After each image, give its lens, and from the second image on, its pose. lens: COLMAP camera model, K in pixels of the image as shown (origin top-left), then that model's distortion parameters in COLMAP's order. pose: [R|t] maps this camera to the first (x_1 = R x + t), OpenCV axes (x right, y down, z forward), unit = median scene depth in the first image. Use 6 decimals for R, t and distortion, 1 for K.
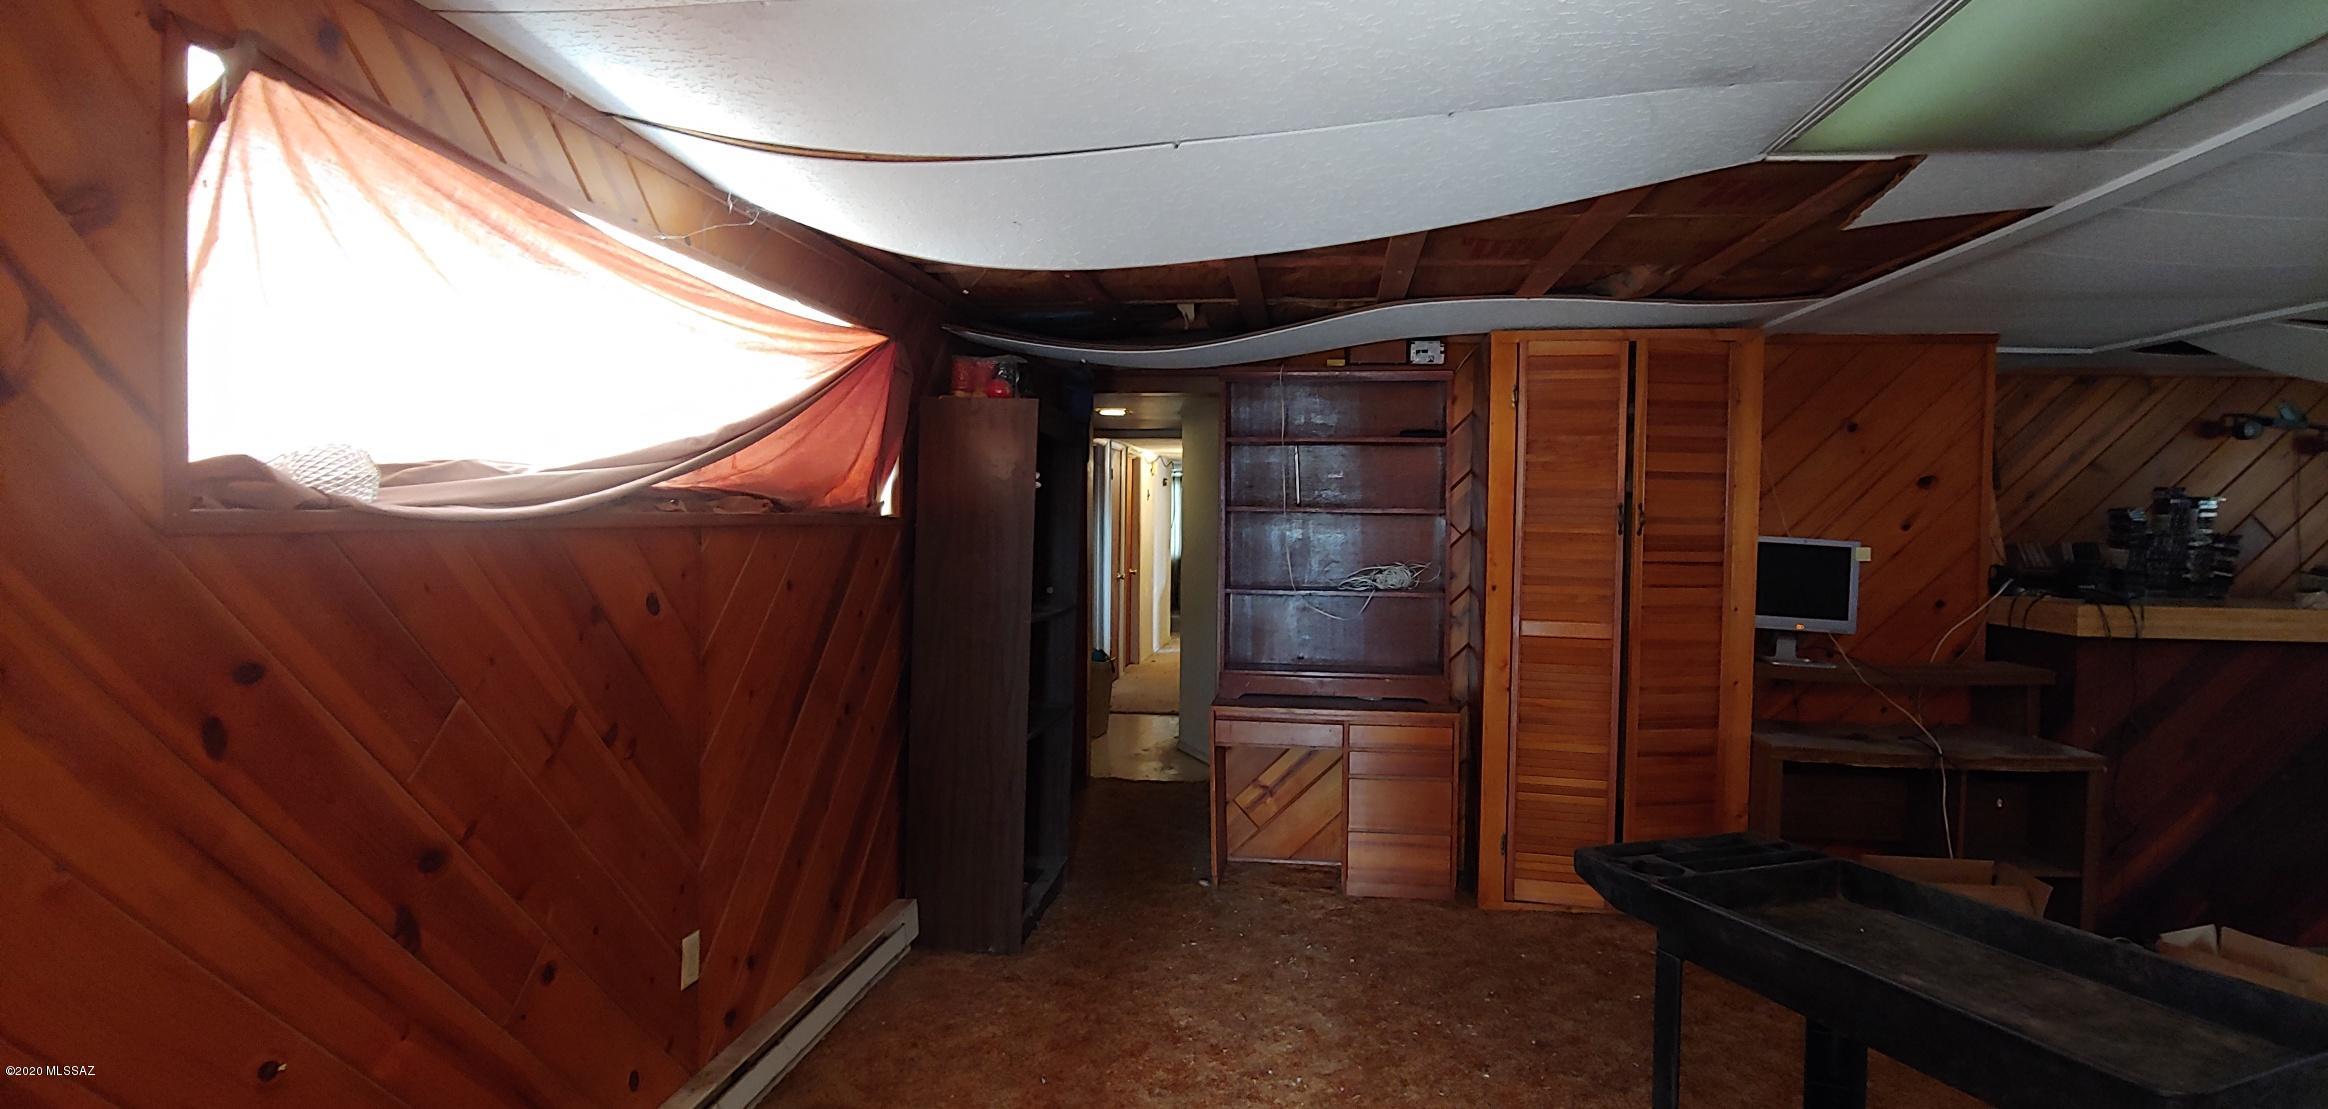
lens RADIAL K [[1154.3, 0, 1169.6], [0, 1154.3, 547.8], [0, 0, 1]] dist [-0.039091, 0.018623]
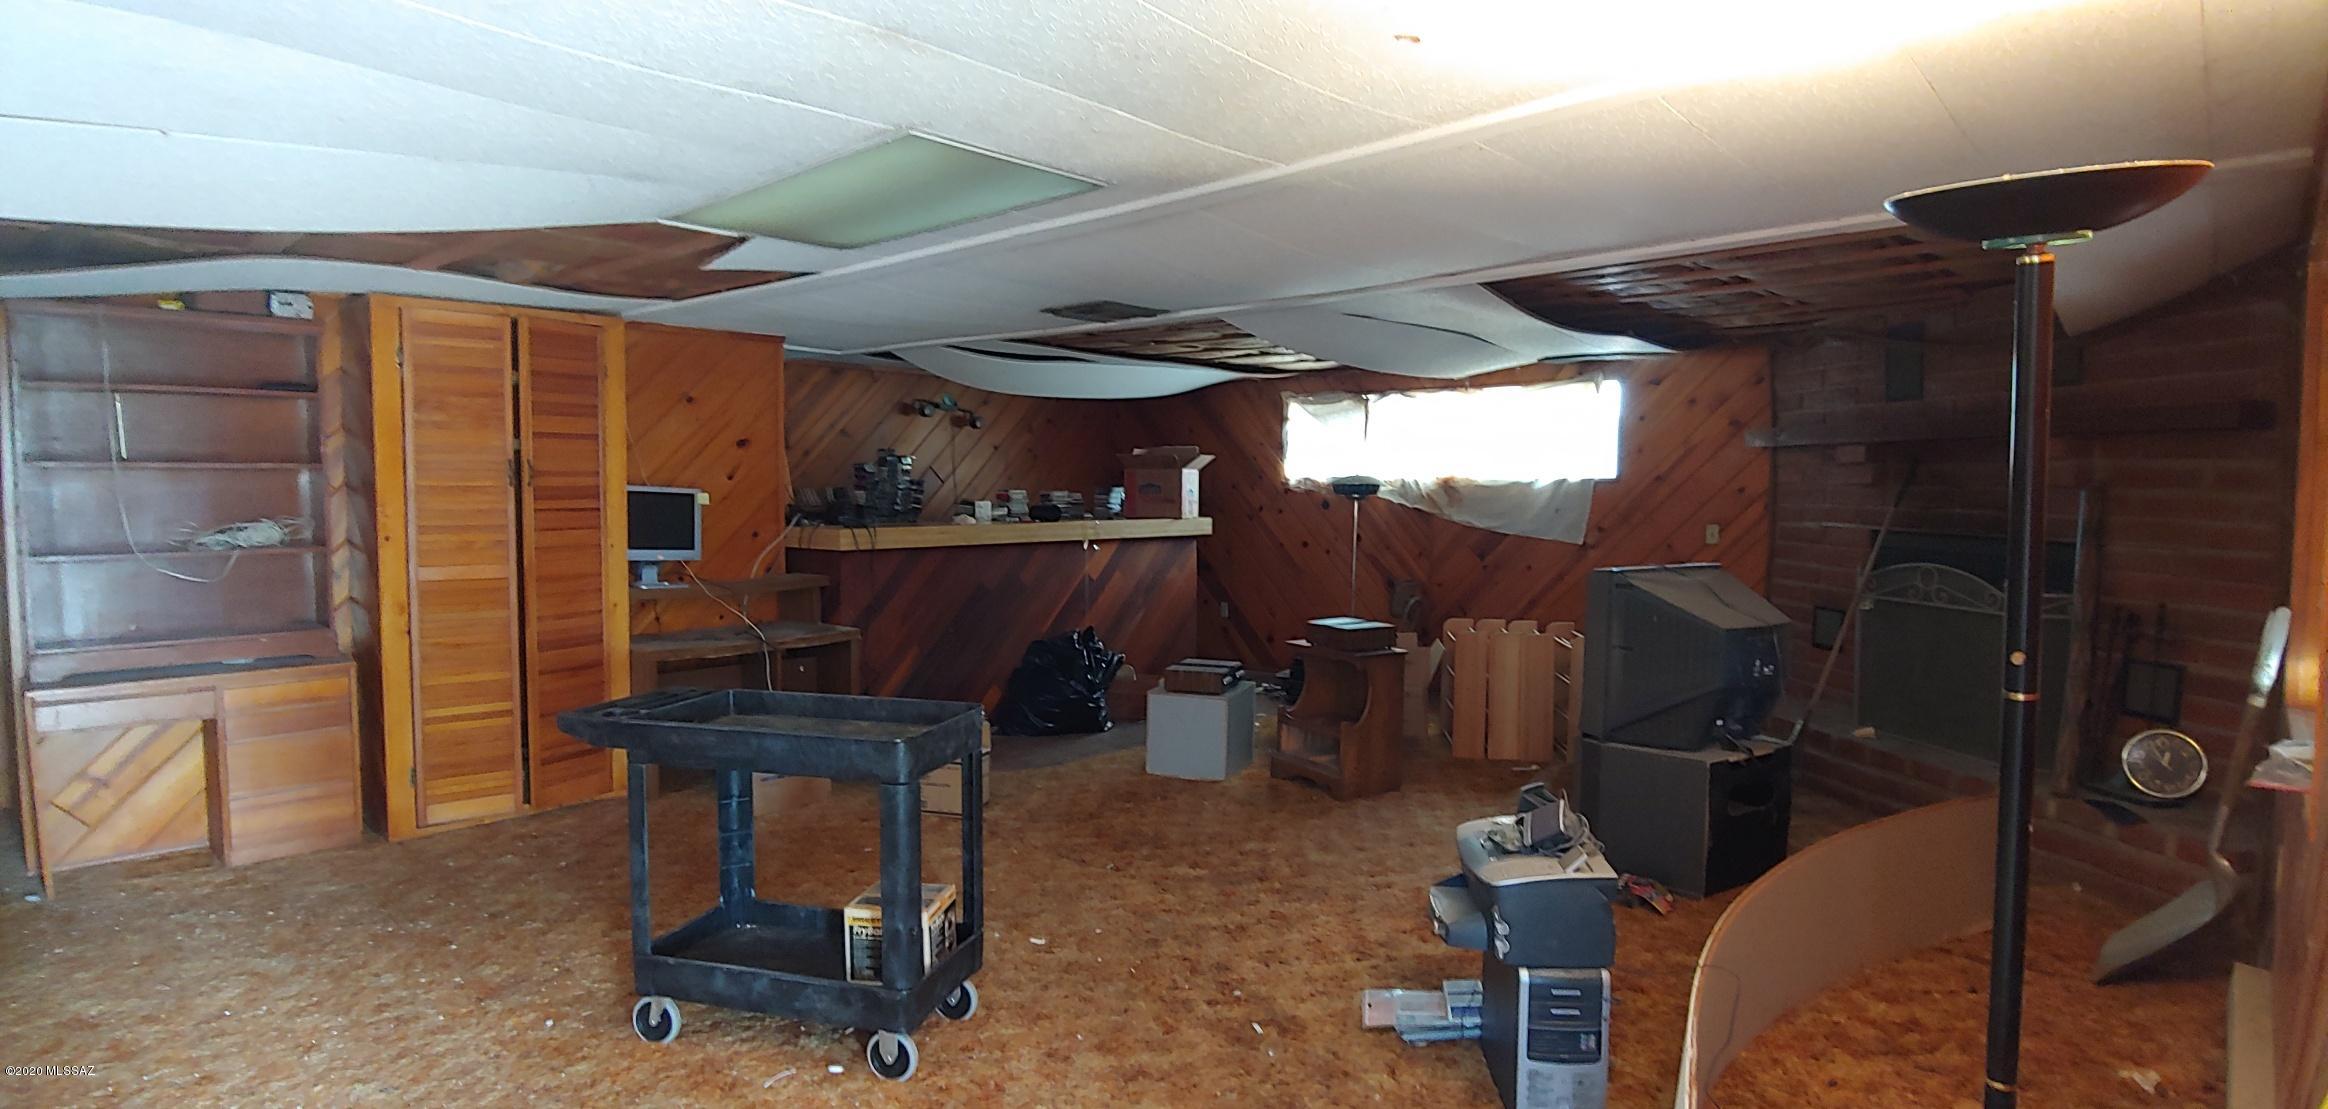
lens RADIAL K [[1154.3, 0, 1169.6], [0, 1154.3, 547.8], [0, 0, 1]] dist [-0.039091, 0.018623]
pose [[0.572030, -0.058346, 0.818155, -0.164330], [0.023385, 0.998221, 0.054837, 0.002516], [-0.819899, -0.012236, 0.572377, -0.189975]]
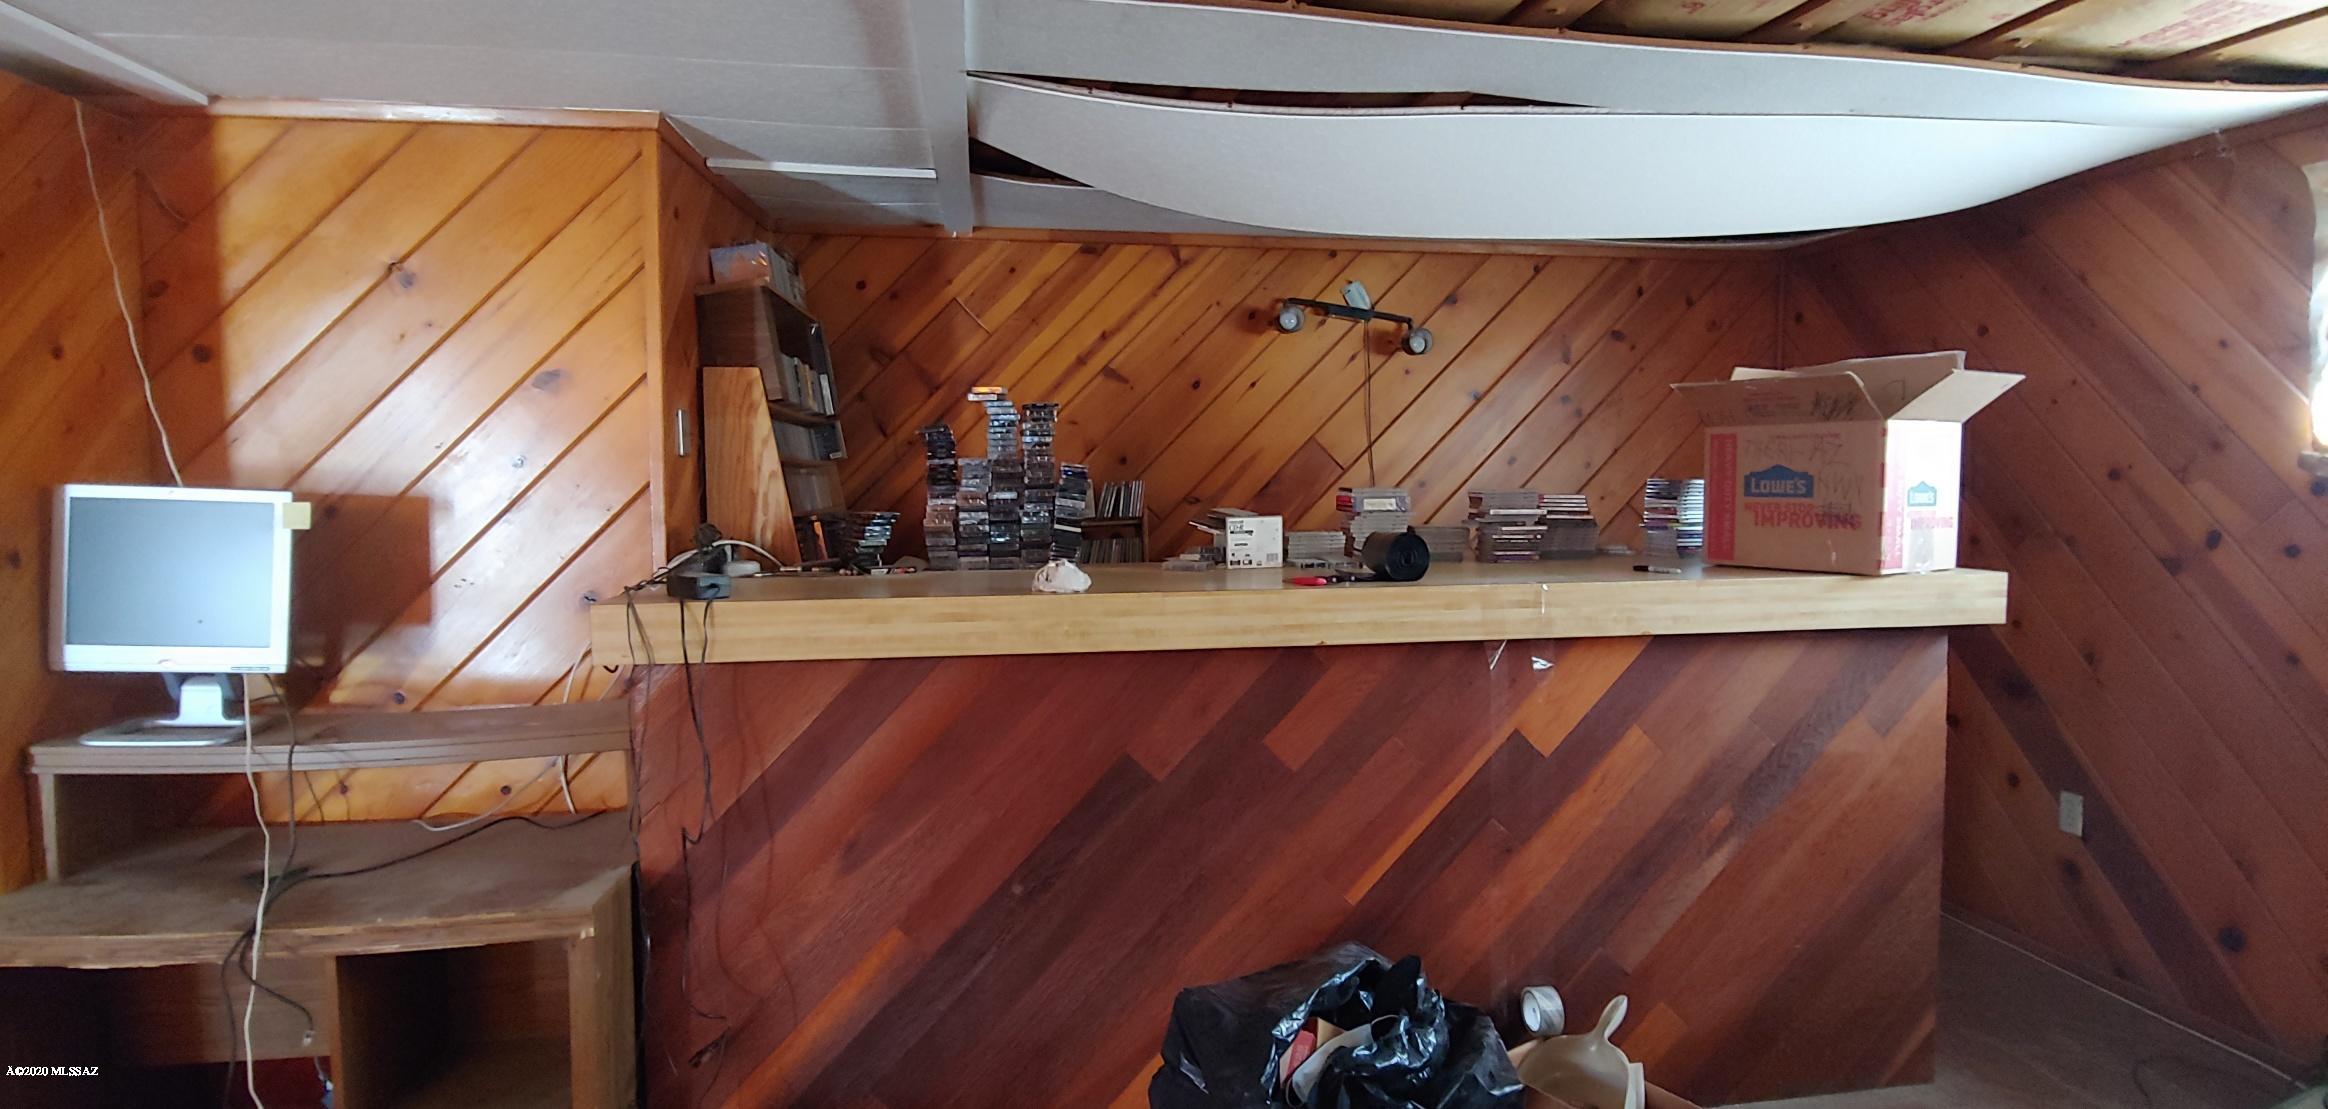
lens RADIAL K [[1155.6, 0, 1159.8], [0, 1155.6, 548.8], [0, 0, 1]] dist [-0.028529, 0.000036]
pose [[0.961316, -0.039953, 0.272533, 0.863510], [0.028361, 0.998523, 0.046345, 0.006603], [-0.273983, -0.036823, 0.961029, 0.401779]]
